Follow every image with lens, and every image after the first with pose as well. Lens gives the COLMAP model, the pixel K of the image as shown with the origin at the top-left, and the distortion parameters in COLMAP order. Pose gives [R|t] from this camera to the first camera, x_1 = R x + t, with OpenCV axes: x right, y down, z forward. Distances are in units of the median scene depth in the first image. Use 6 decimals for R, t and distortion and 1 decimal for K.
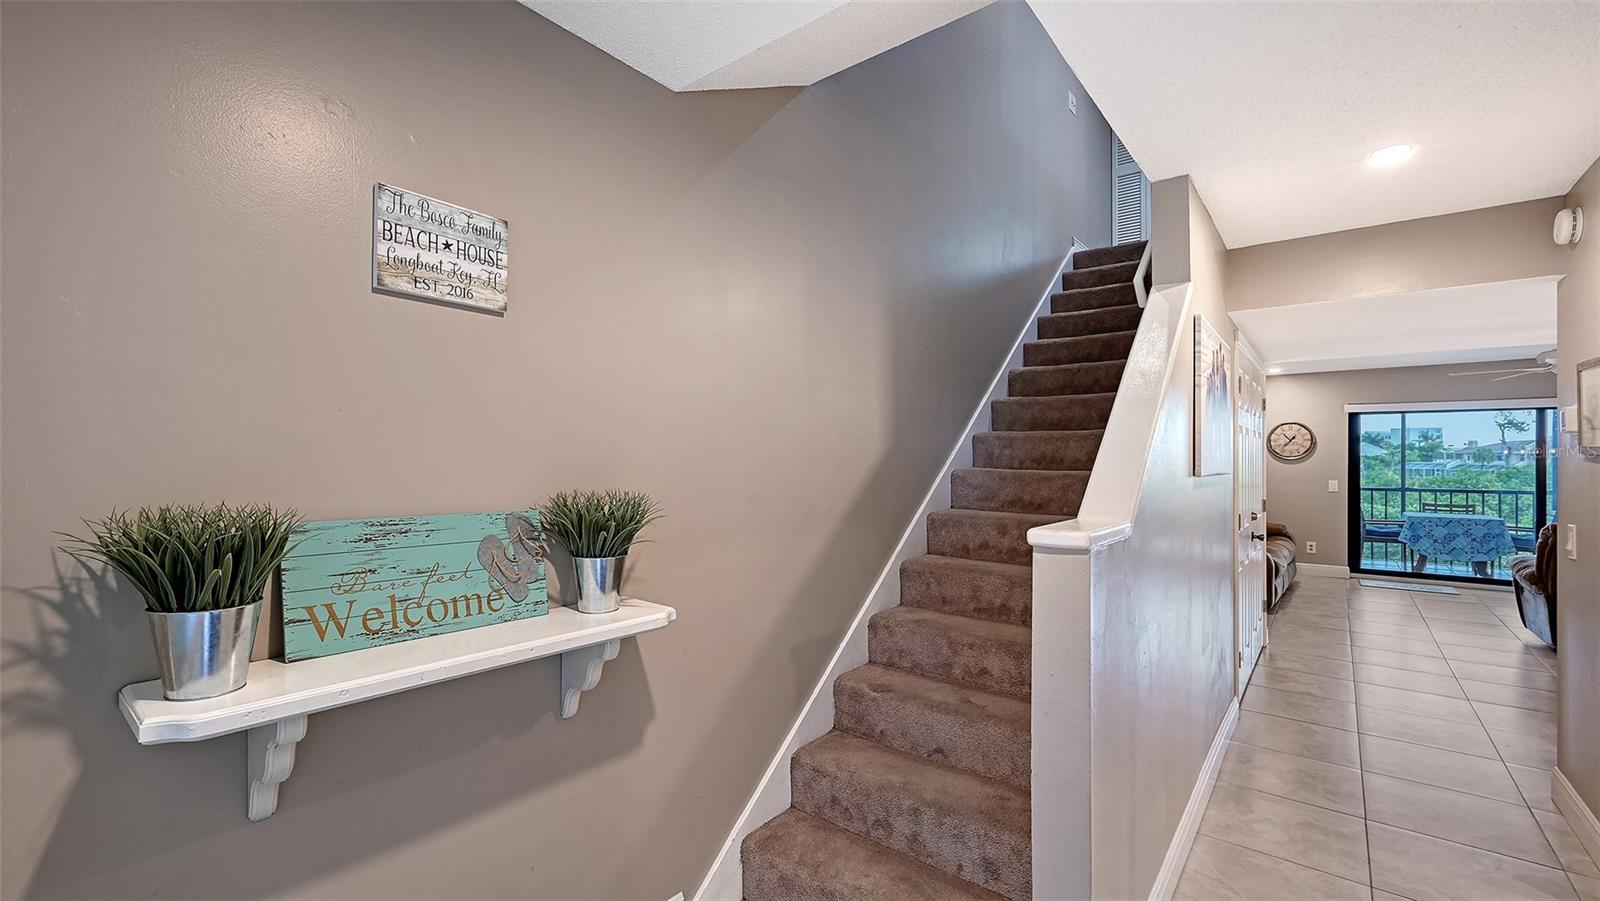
lens RADIAL K [[644.2, 0, 804.0], [0, 644.2, 455.3], [0, 0, 1]] dist [0.002232, 0.000418]
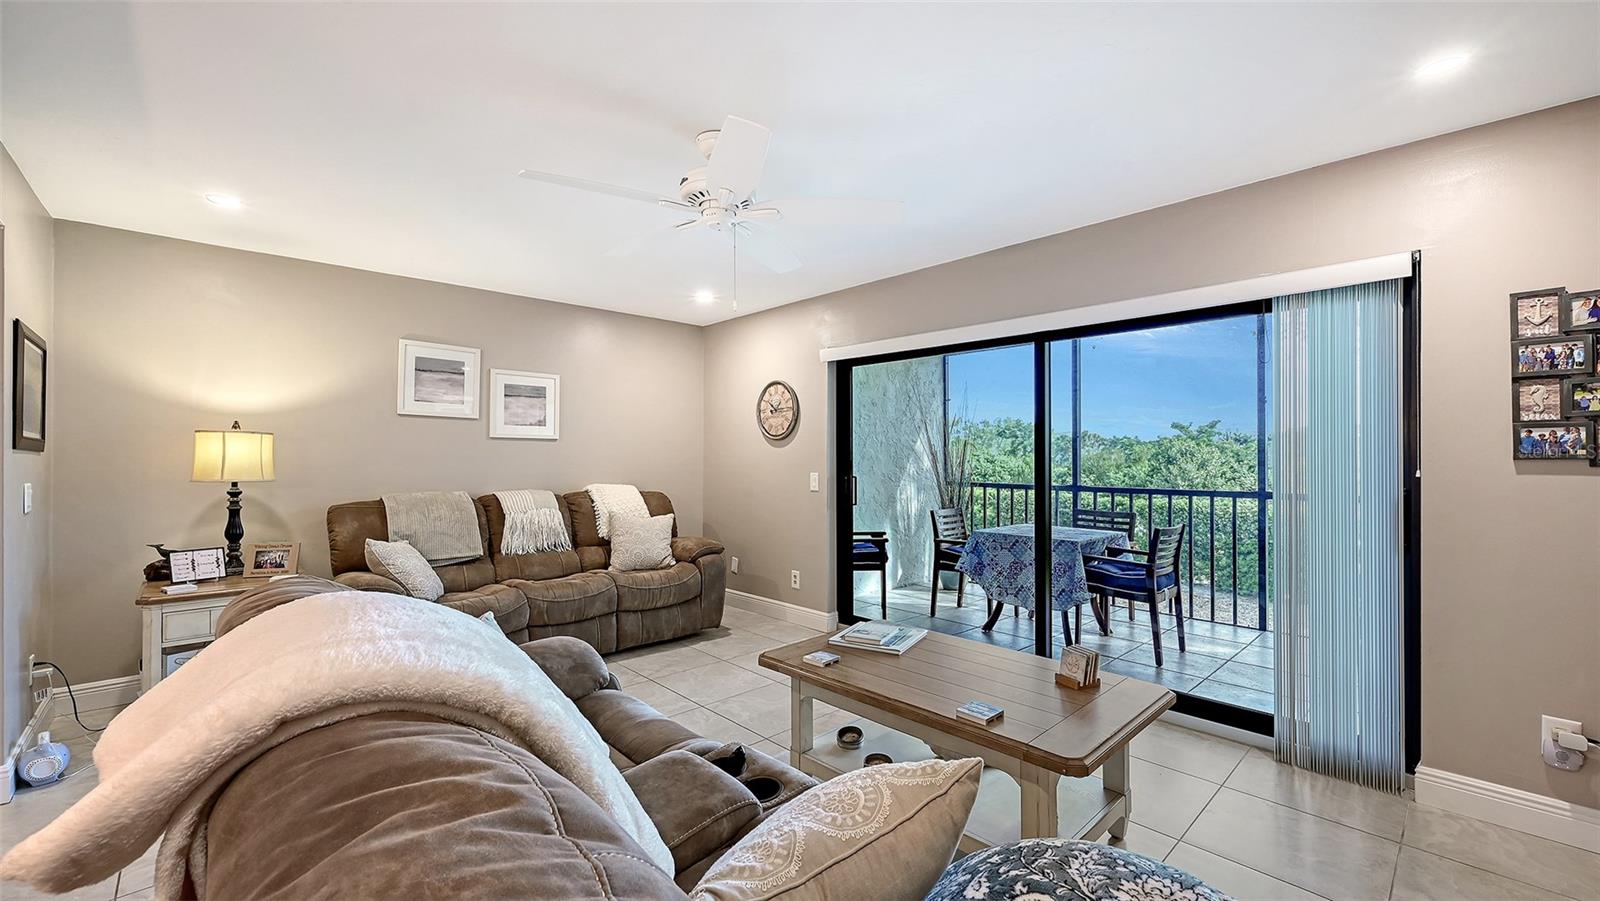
lens RADIAL K [[644.2, 0, 802.0], [0, 644.2, 449.5], [0, 0, 1]] dist [0.002232, 0.000418]
pose [[0.989151, -0.006001, -0.146777, 0.870057], [0.005147, 0.999968, -0.006197, 0.019970], [0.146809, 0.005375, 0.989150, 0.371843]]
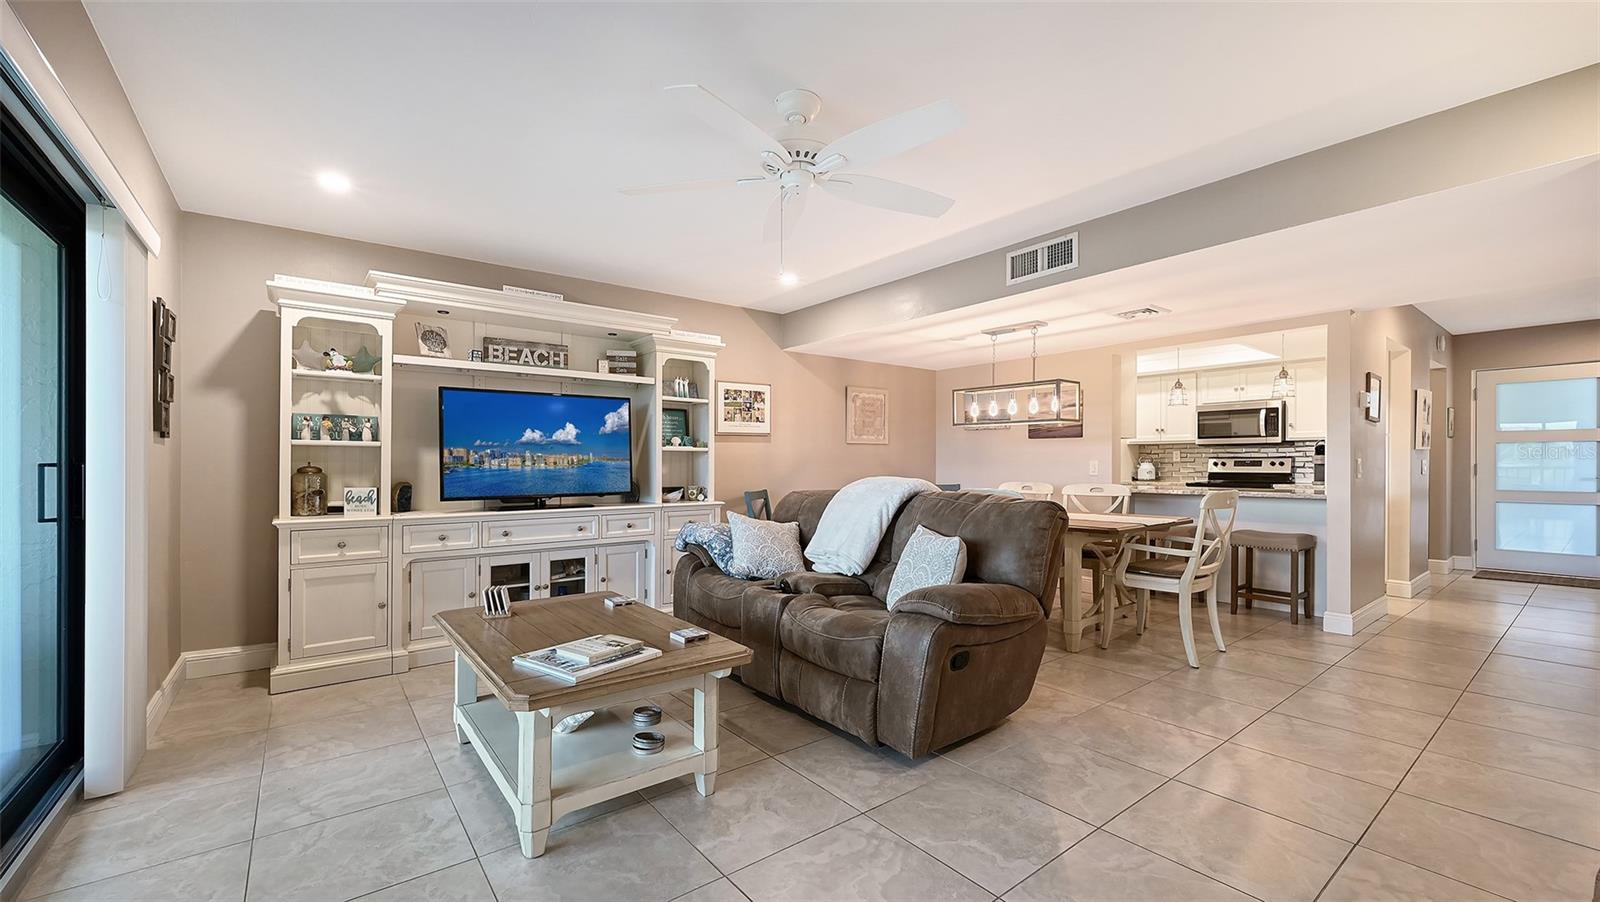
lens RADIAL K [[644.3, 0, 803.6], [0, 644.3, 462.7], [0, 0, 1]] dist [0.003209, -0.000132]
pose [[-0.972121, -0.003833, 0.234449, 0.714157], [-0.004429, 0.999988, -0.002013, 0.040833], [-0.234439, -0.002995, -0.972126, 0.954440]]
